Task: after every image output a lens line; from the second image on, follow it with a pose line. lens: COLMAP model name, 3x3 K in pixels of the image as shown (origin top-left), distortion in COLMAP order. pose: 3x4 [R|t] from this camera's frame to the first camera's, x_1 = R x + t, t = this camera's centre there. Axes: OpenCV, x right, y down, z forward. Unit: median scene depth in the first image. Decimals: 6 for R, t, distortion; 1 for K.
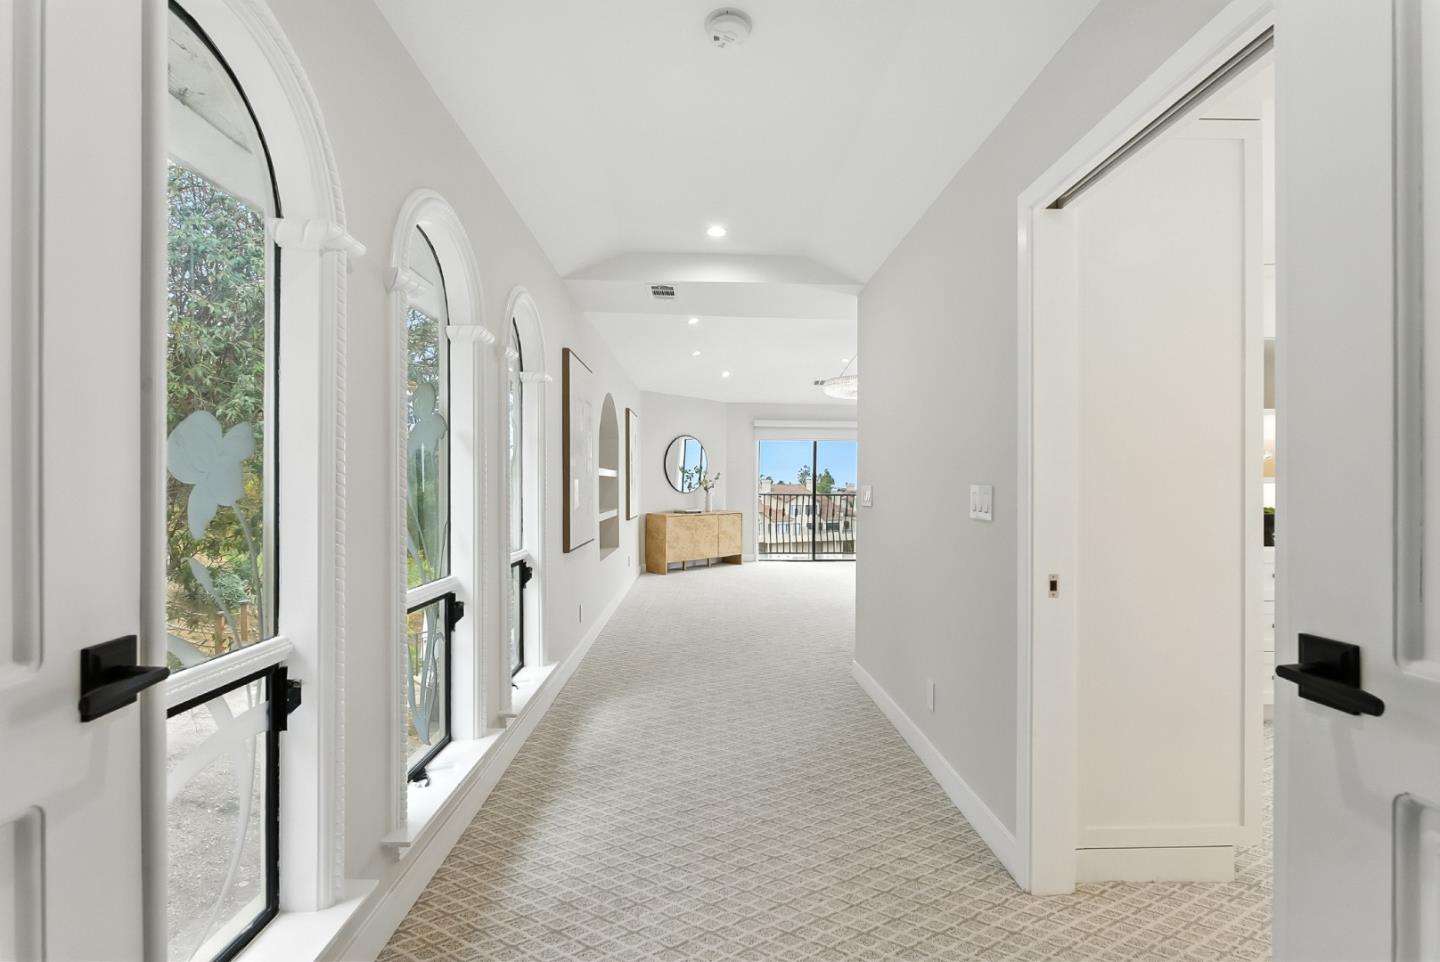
lens RADIAL K [[636.0, 0, 720.0], [0, 636.0, 481.0], [0, 0, 1]] dist [-0.001775, 0.000124]
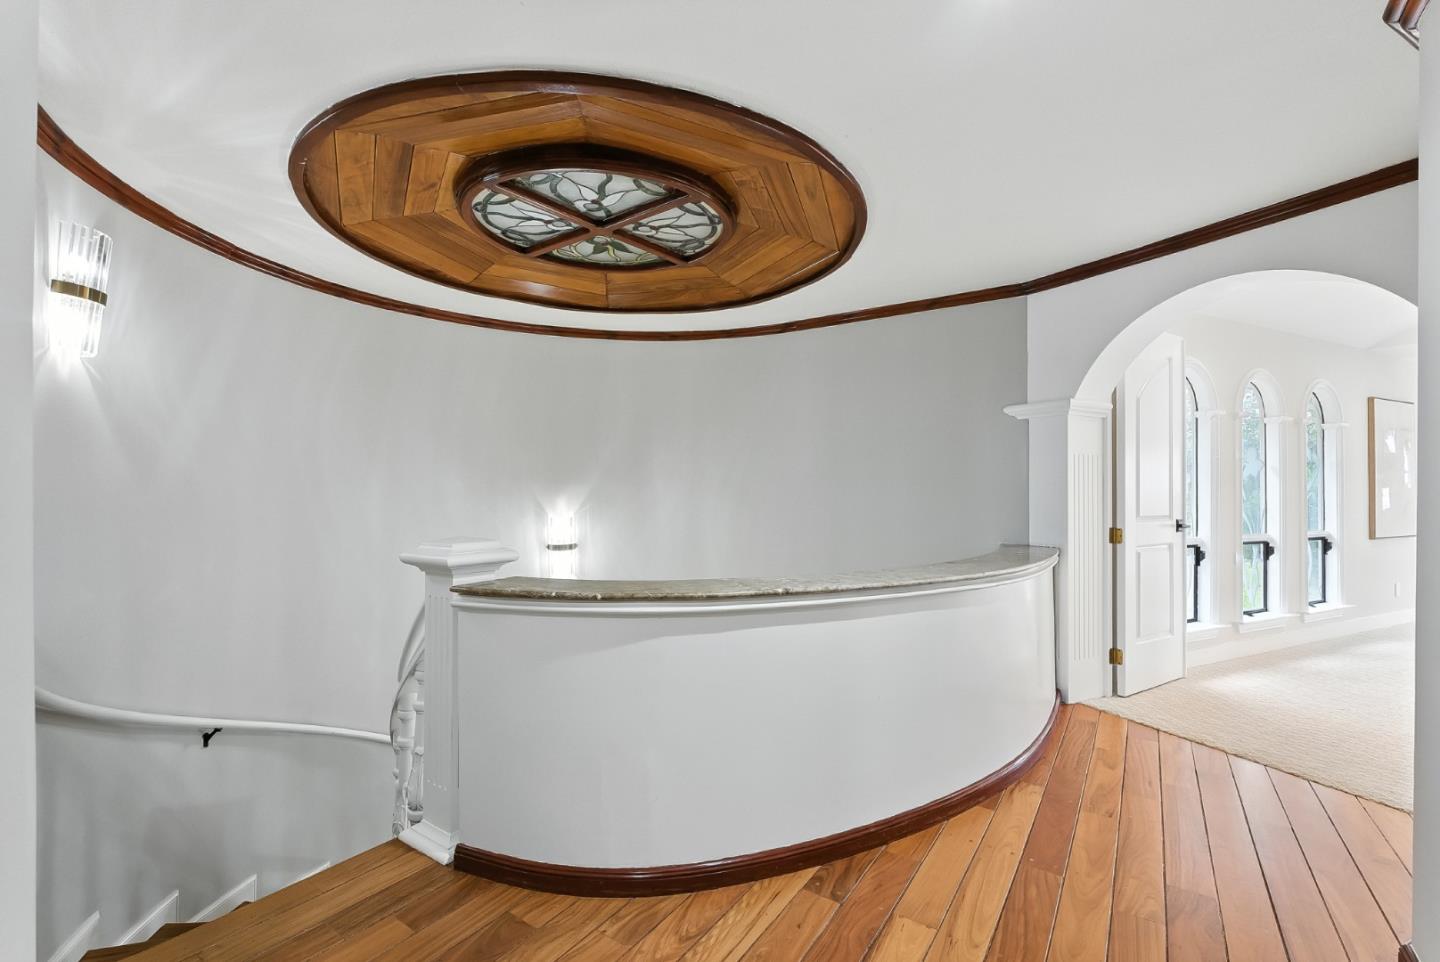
lens RADIAL K [[636.0, 0, 720.0], [0, 636.0, 481.0], [0, 0, 1]] dist [-0.001775, 0.000124]
pose [[0.411733, -0.003339, -0.911298, 0.780007], [-0.002830, 0.999984, -0.004943, -0.012554], [0.911300, 0.004614, 0.411717, -1.582261]]
